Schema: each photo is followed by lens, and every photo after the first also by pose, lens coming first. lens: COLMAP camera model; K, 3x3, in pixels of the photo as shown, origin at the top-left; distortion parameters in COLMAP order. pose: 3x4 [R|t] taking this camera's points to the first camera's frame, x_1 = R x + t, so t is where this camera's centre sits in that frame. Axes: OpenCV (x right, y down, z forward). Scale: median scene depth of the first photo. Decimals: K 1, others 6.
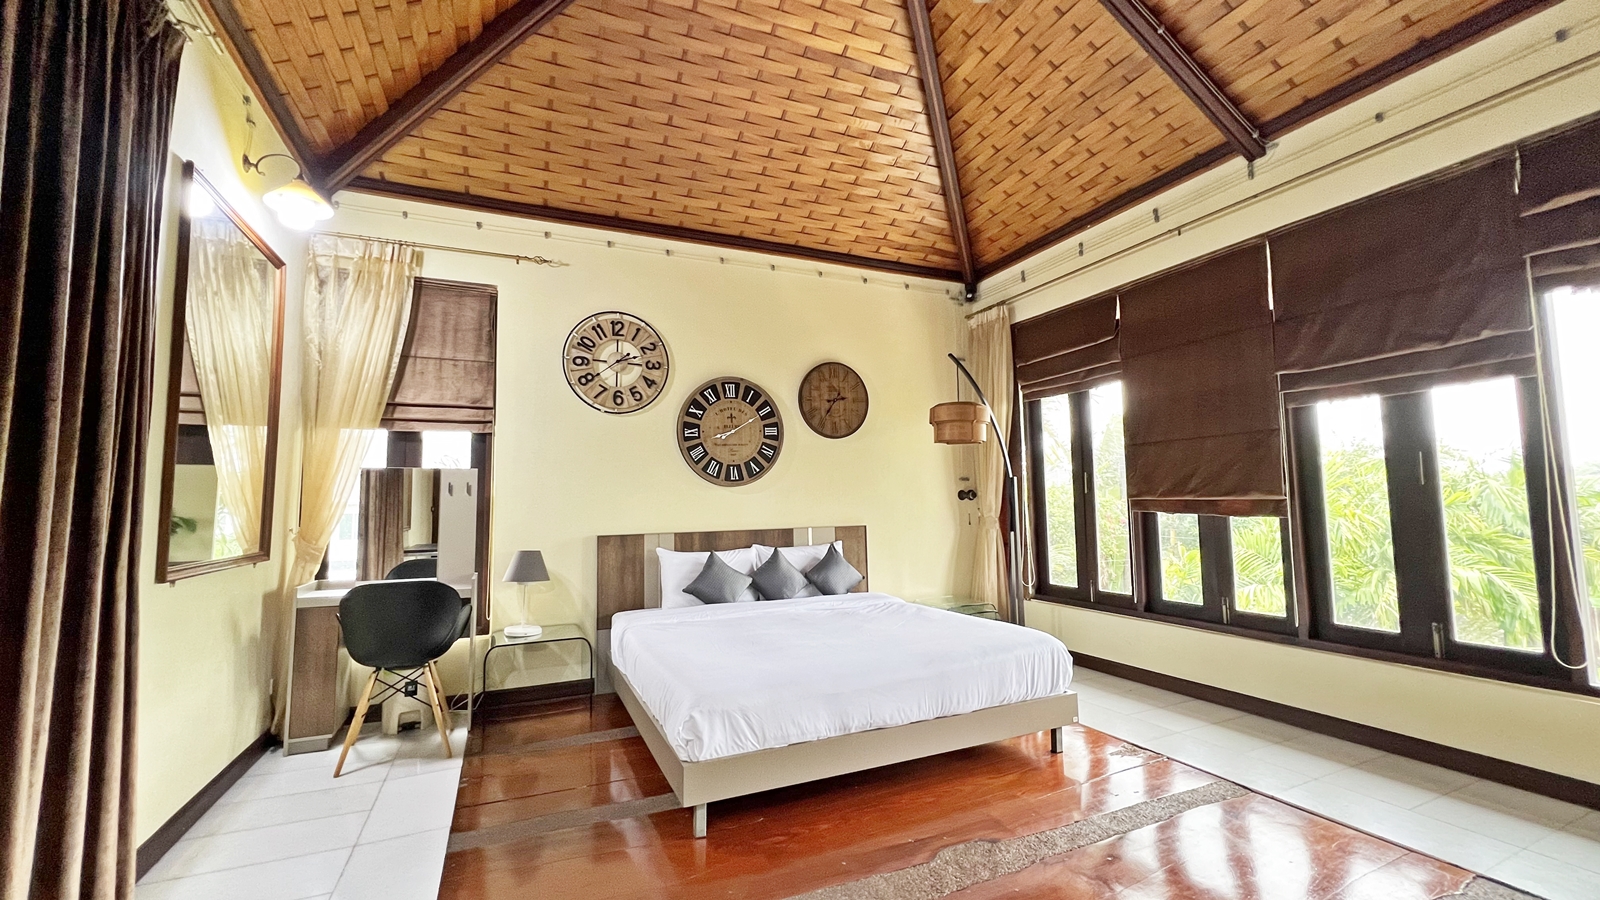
lens RADIAL K [[650.5, 0, 802.9], [0, 650.5, 449.1], [0, 0, 1]] dist [-0.003332, 0.000466]
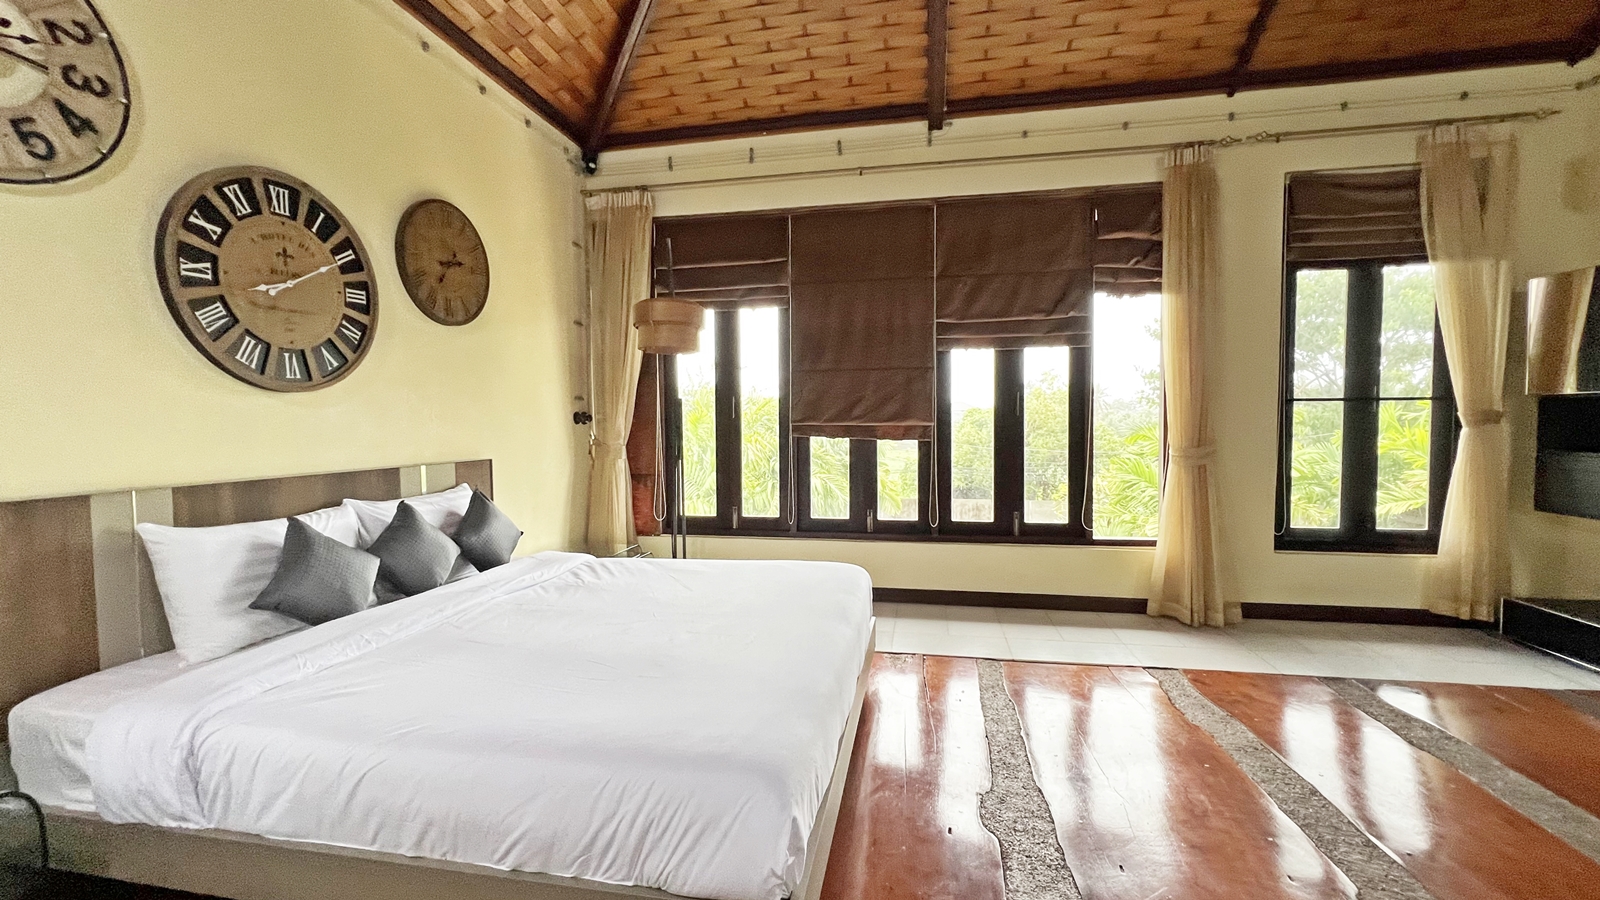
lens RADIAL K [[650.5, 0, 798.6], [0, 650.5, 451.6], [0, 0, 1]] dist [-0.003332, 0.000466]
pose [[0.571785, -0.022454, 0.820096, -0.312023], [-0.070043, 0.994639, 0.076068, 0.038627], [-0.817408, -0.100937, 0.567147, 0.384863]]
